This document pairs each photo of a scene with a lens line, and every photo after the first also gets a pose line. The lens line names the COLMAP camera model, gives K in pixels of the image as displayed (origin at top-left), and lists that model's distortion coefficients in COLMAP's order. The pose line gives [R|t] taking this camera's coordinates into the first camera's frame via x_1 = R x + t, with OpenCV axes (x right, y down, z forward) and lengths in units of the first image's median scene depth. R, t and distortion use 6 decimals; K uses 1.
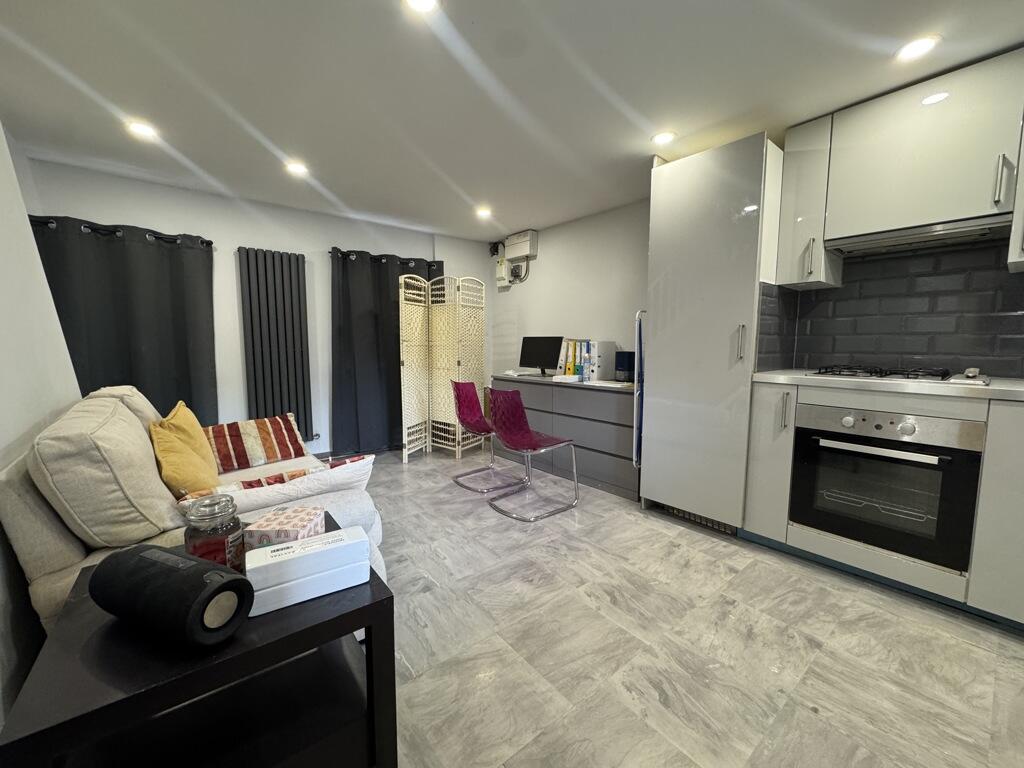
lens RADIAL K [[408.2, 0, 512.5], [0, 408.2, 382.3], [0, 0, 1]] dist [-0.002189, 0.000314]
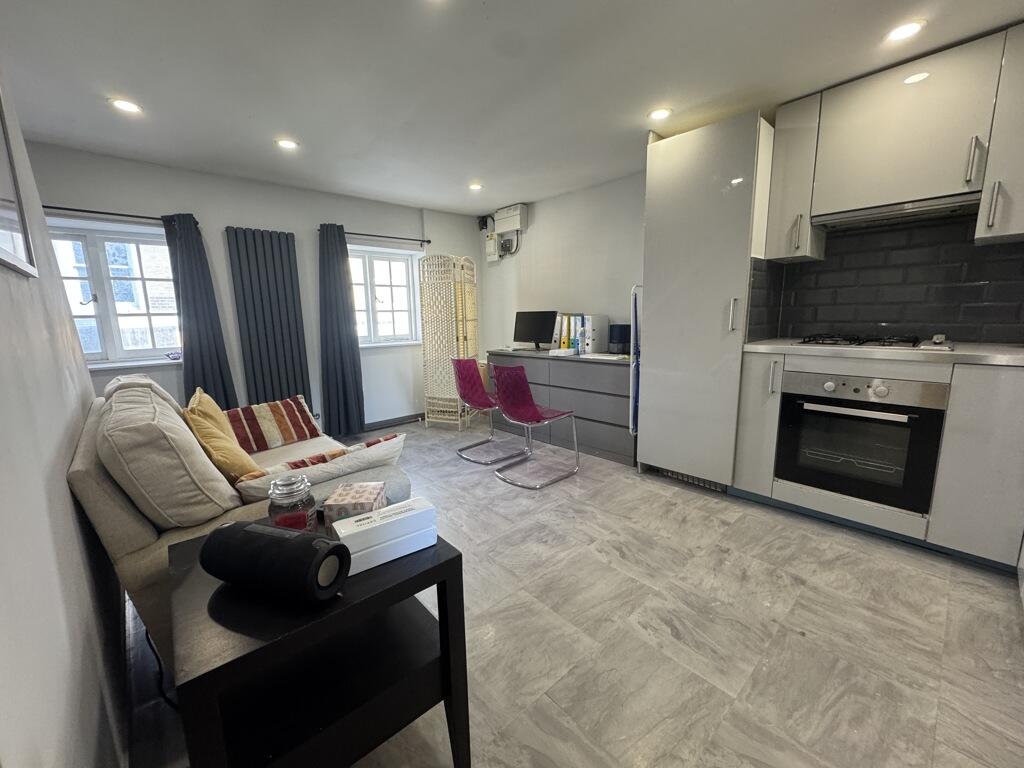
lens RADIAL K [[408.2, 0, 512.4], [0, 408.2, 382.5], [0, 0, 1]] dist [-0.002189, 0.000314]
pose [[0.998328, -0.032178, 0.048018, -0.081508], [0.028782, 0.997145, 0.069808, -0.015118], [-0.050127, -0.068309, 0.996404, -0.051098]]
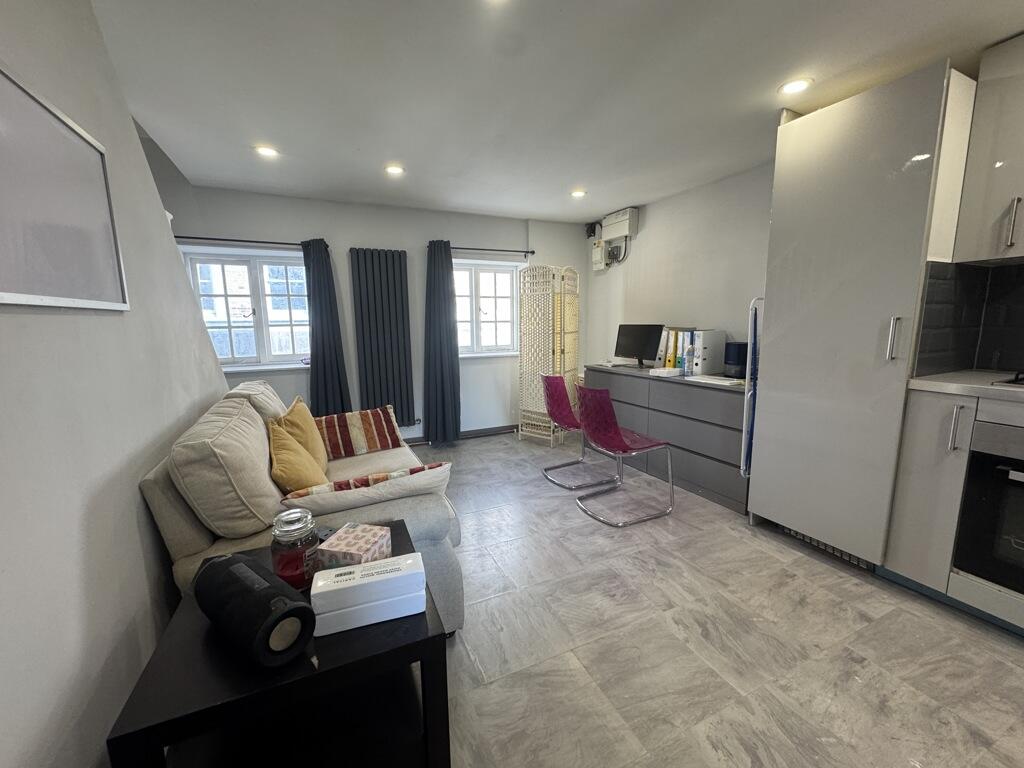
lens RADIAL K [[408.2, 0, 511.7], [0, 408.2, 382.0], [0, 0, 1]] dist [-0.002189, 0.000314]
pose [[0.969274, 0.020184, -0.245156, 0.040050], [-0.007107, 0.998510, 0.054111, -0.059358], [0.245883, -0.050707, 0.967972, 0.049283]]
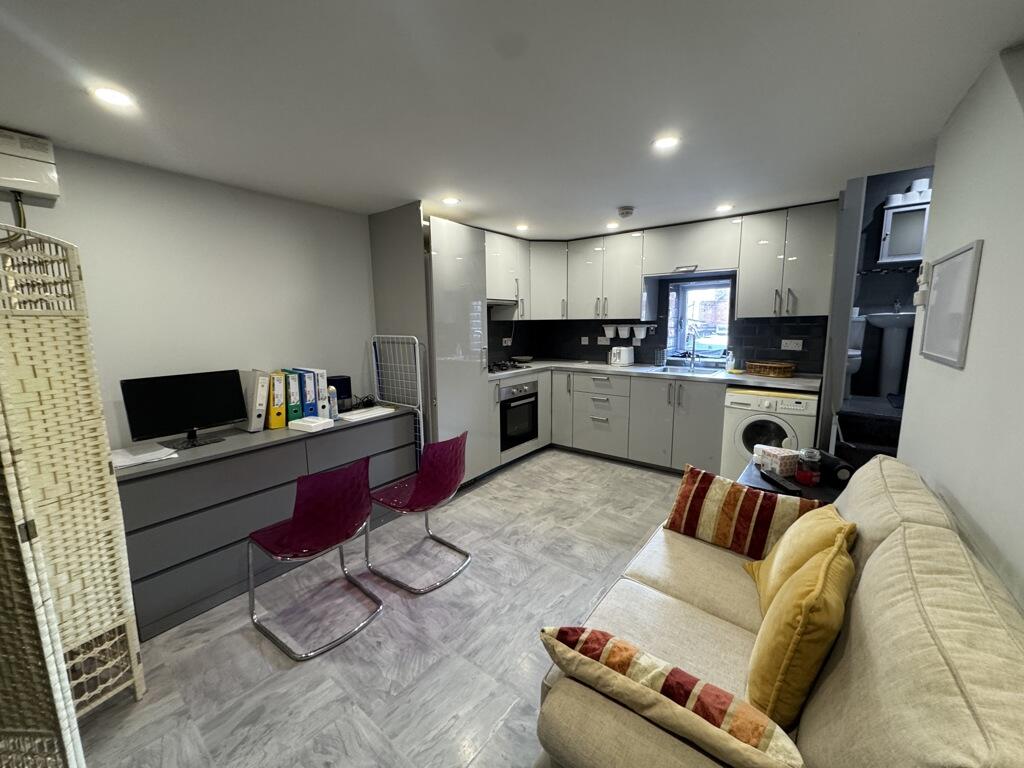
lens RADIAL K [[408.2, 0, 514.2], [0, 408.2, 381.4], [0, 0, 1]] dist [-0.002189, 0.000314]
pose [[-0.230406, -0.142132, 0.962658, -1.147868], [0.106653, 0.979627, 0.170164, -0.302242], [-0.967232, 0.141877, -0.210554, 1.391423]]
